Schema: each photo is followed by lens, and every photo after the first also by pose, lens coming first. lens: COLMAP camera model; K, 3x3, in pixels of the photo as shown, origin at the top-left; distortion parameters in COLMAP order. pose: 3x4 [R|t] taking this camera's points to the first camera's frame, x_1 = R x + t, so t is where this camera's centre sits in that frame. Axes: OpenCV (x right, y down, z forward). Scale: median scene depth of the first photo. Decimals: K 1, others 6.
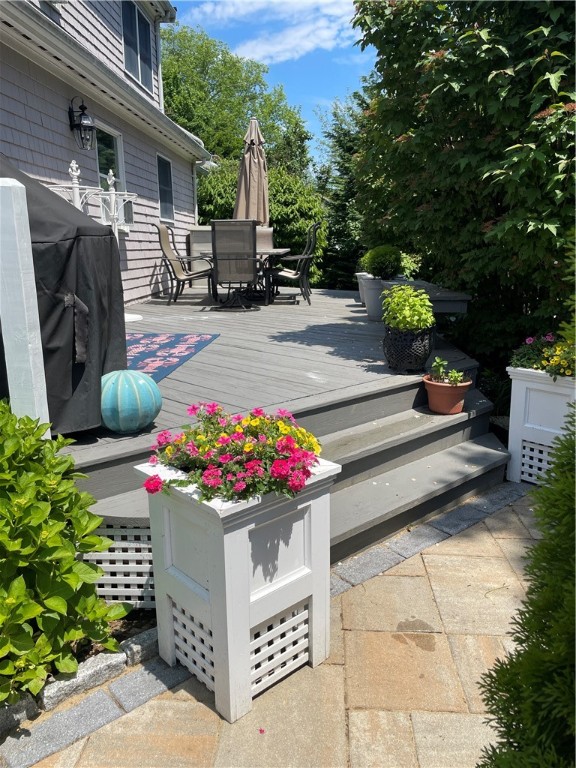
lens RADIAL K [[582.3, 0, 284.2], [0, 582.3, 385.9], [0, 0, 1]] dist [0.046661, -0.044406]
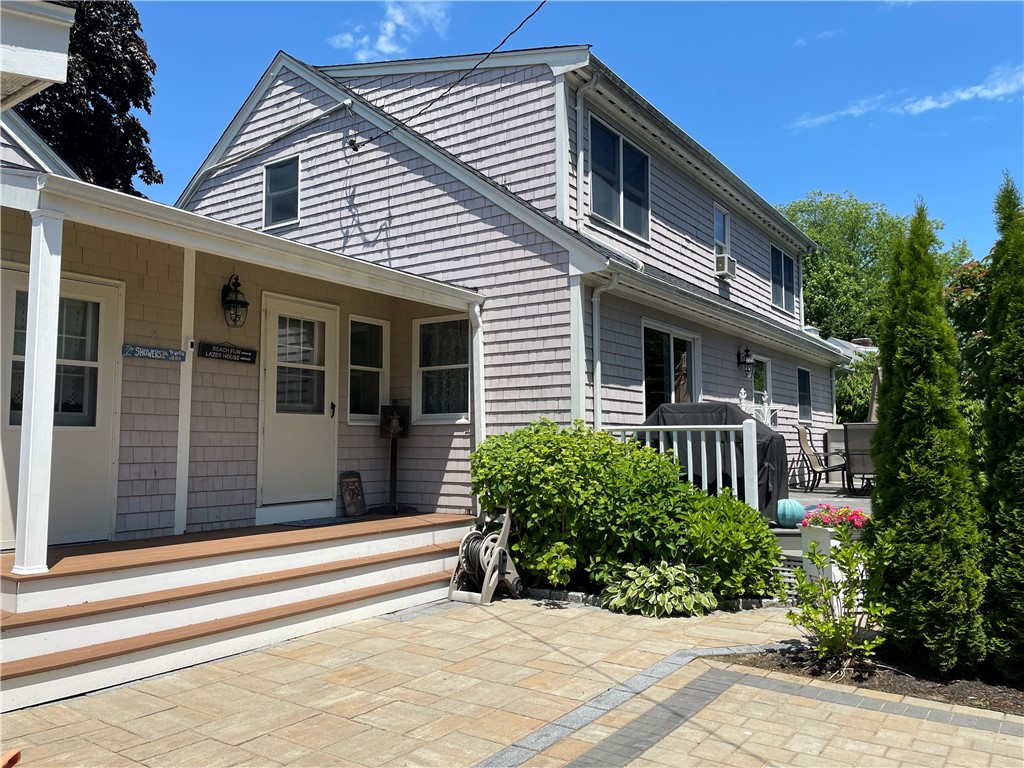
lens RADIAL K [[776.4, 0, 505.7], [0, 776.4, 380.7], [0, 0, 1]] dist [0.046661, -0.044406]
pose [[0.852142, -0.038754, -0.521874, 0.099830], [-0.125275, 0.953151, -0.275337, 0.133117], [0.508095, 0.300004, 0.807365, -0.549289]]
